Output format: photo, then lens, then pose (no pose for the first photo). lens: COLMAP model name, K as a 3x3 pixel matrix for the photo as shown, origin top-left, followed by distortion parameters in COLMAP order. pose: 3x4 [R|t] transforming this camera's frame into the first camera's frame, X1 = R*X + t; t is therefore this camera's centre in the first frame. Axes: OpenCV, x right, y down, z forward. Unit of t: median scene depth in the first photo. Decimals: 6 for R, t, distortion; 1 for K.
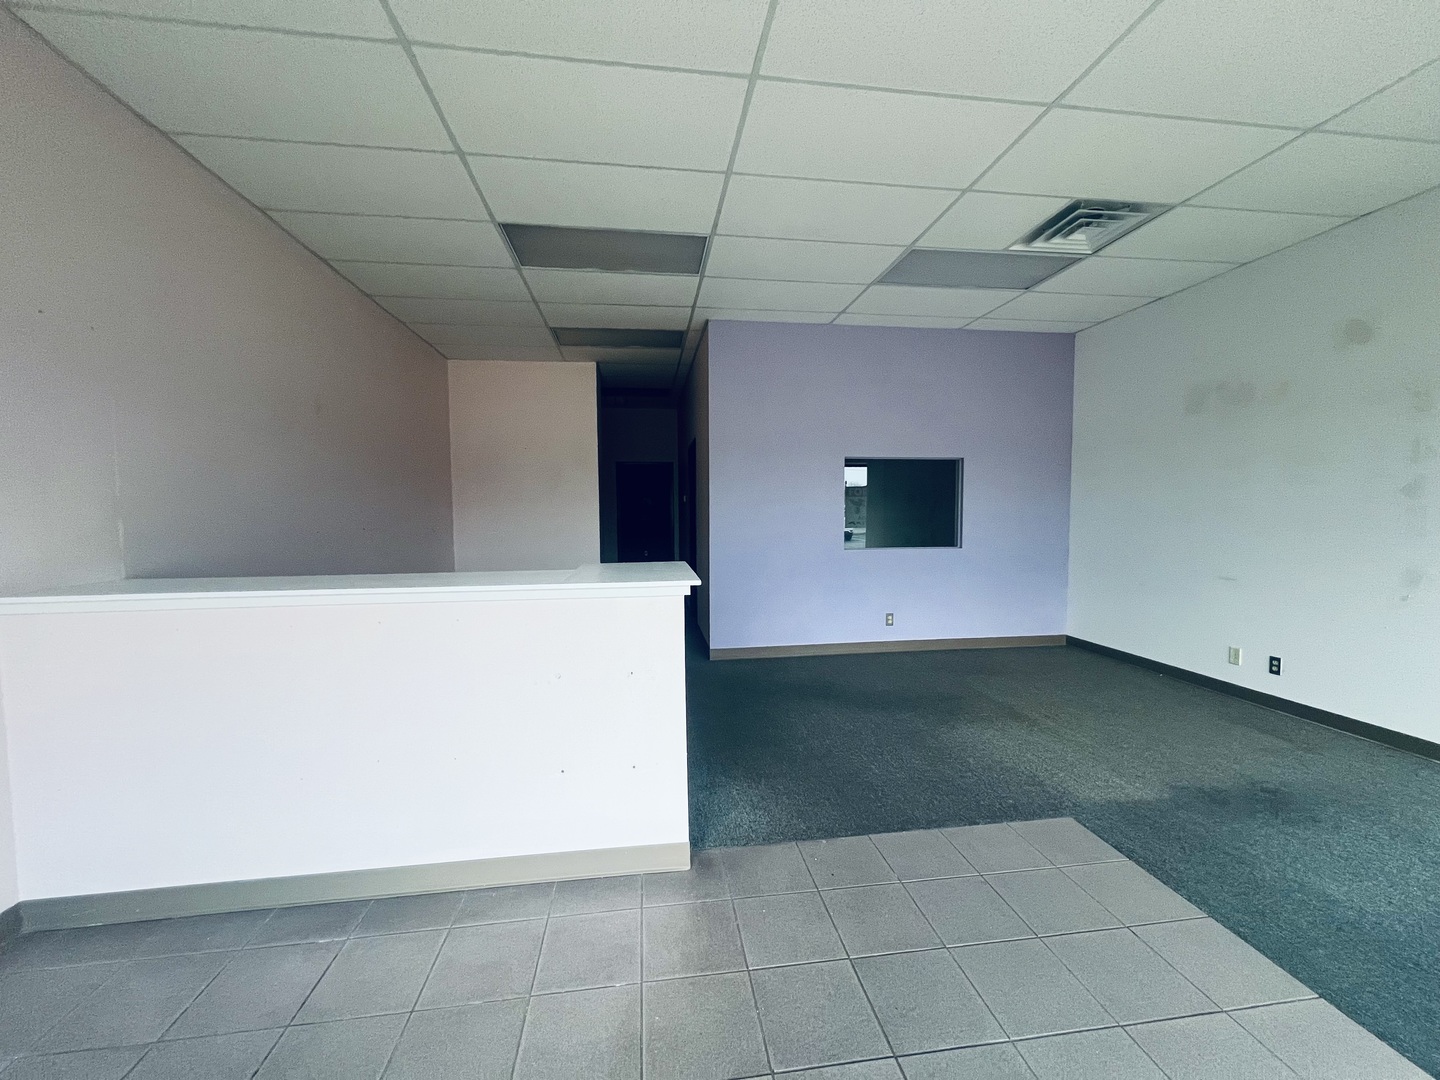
lens RADIAL K [[573.7, 0, 721.3], [0, 573.7, 537.3], [0, 0, 1]] dist [0.001932, -0.000361]
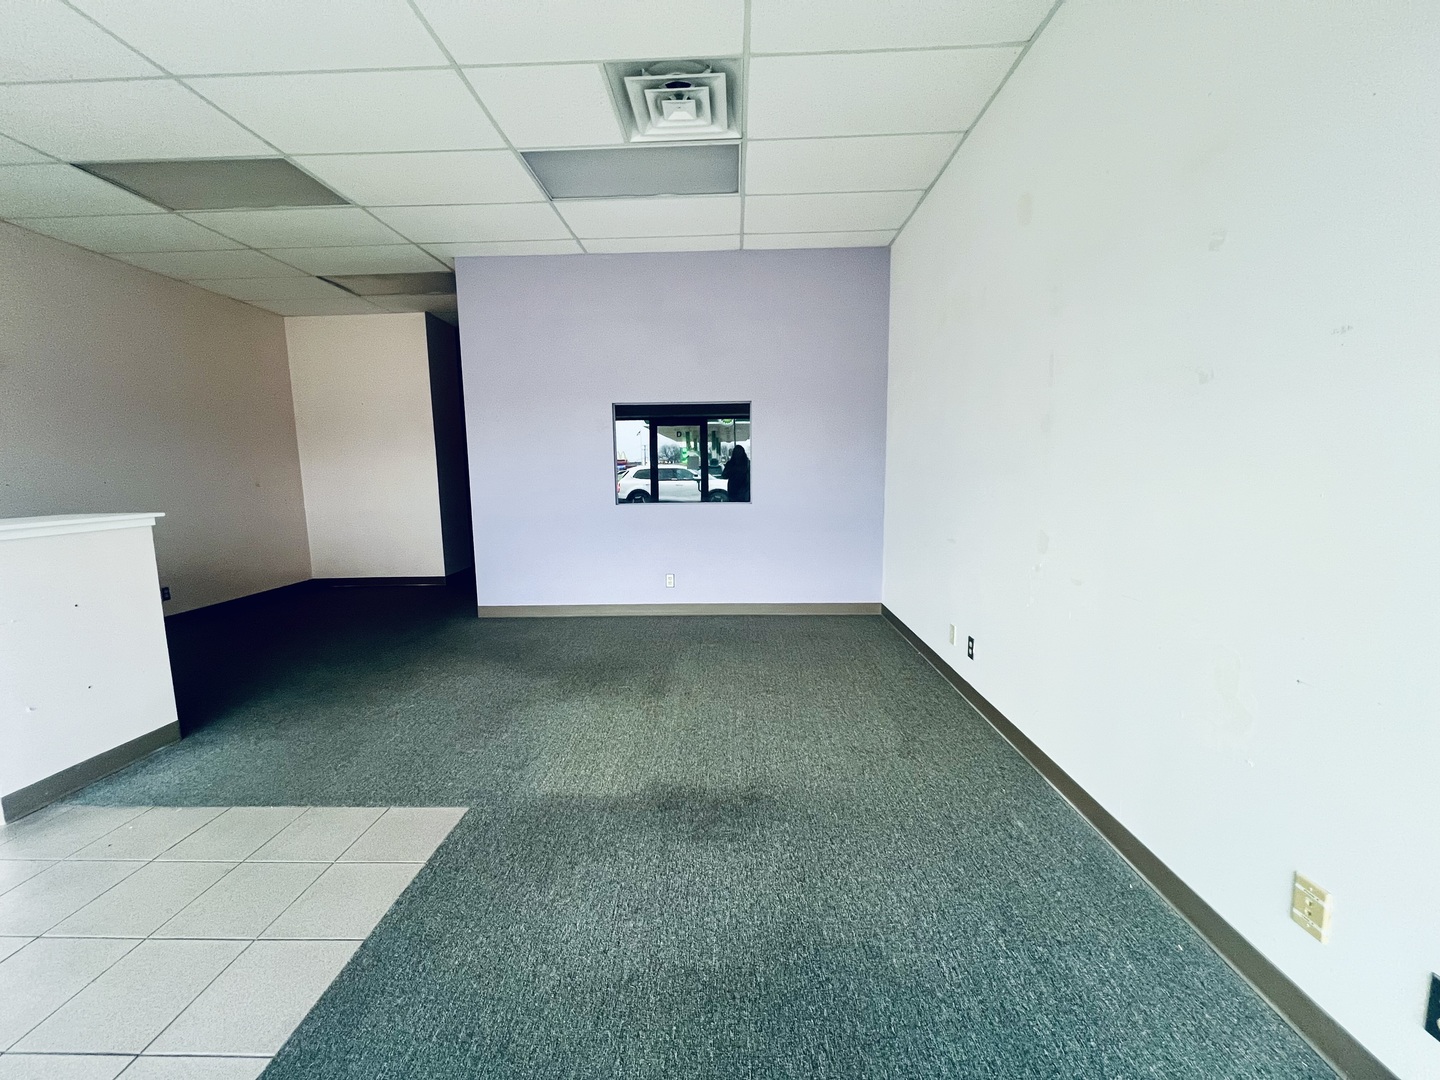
lens RADIAL K [[573.7, 0, 719.0], [0, 573.7, 541.2], [0, 0, 1]] dist [0.001932, -0.000361]
pose [[0.985889, 0.014076, -0.166808, 0.720576], [-0.000593, 0.996746, 0.080607, 0.007181], [0.167399, -0.079371, 0.982689, 0.149910]]
